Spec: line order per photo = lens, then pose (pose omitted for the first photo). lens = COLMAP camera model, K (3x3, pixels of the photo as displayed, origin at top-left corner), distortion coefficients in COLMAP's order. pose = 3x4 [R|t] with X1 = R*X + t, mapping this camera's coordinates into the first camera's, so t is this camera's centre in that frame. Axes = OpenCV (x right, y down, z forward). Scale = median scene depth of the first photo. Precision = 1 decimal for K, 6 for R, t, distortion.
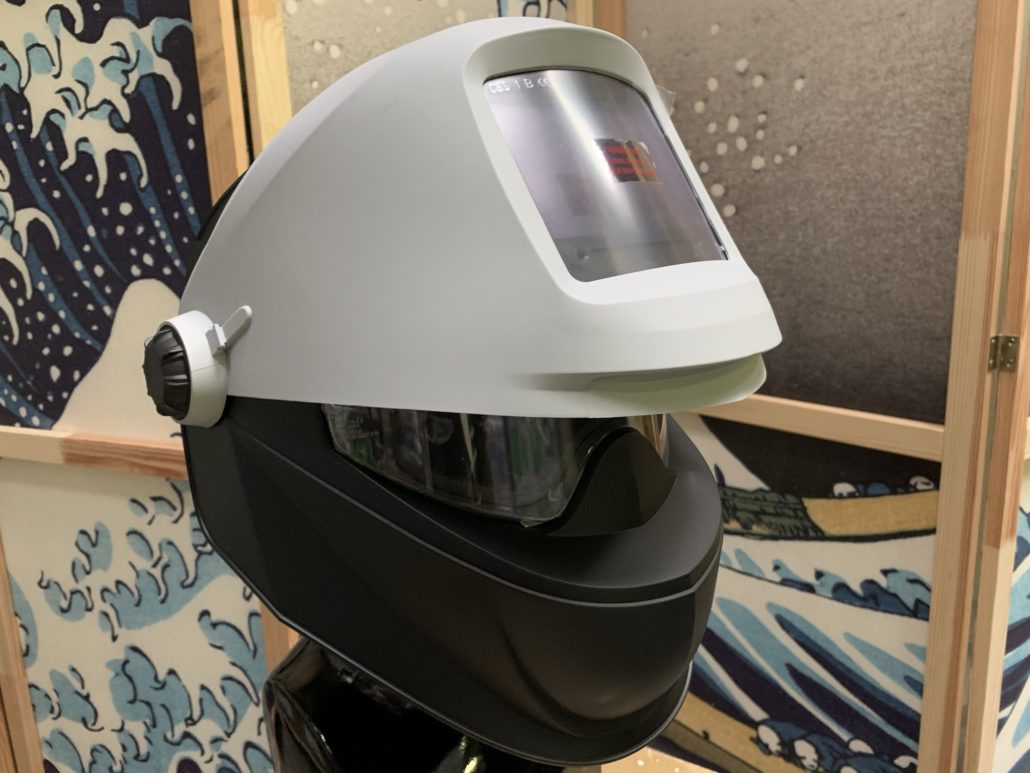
lens RADIAL K [[719.5, 0, 515.0], [0, 719.5, 404.9], [0, 0, 1]] dist [-0.042975, 0.029333]
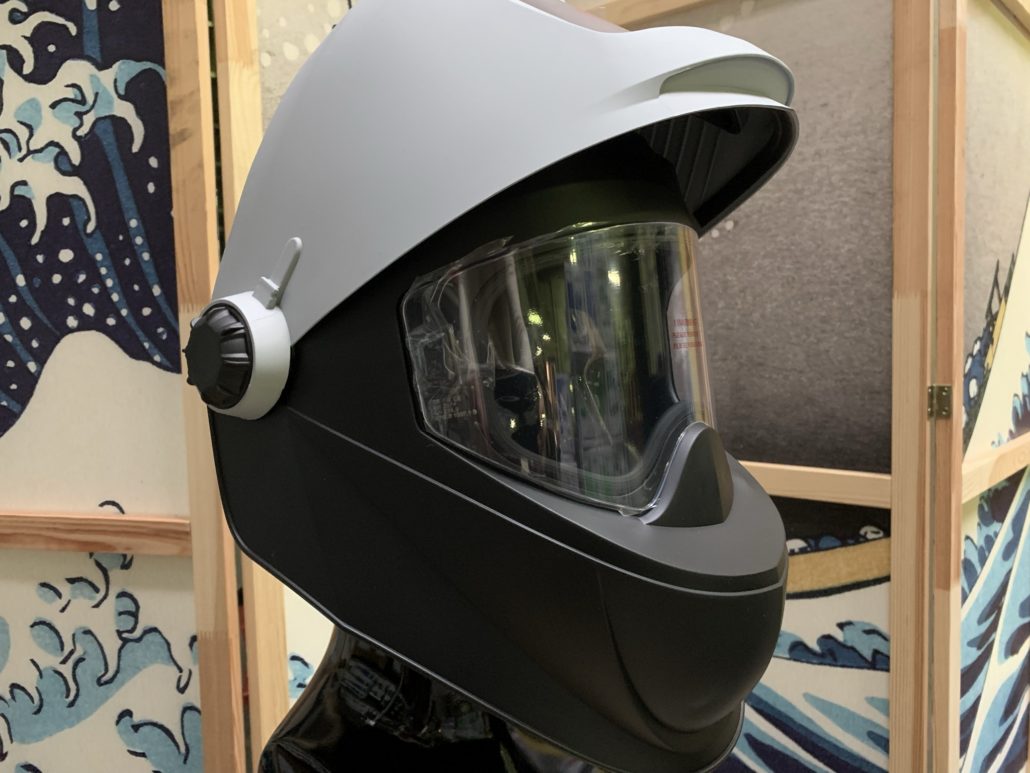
lens RADIAL K [[719.5, 0, 515.0], [0, 719.5, 404.9], [0, 0, 1]] dist [-0.042975, 0.029333]
pose [[0.988604, -0.006377, 0.150405, -0.101289], [0.027874, 0.989580, -0.141259, 0.059892], [-0.147937, 0.143841, 0.978481, 0.032044]]
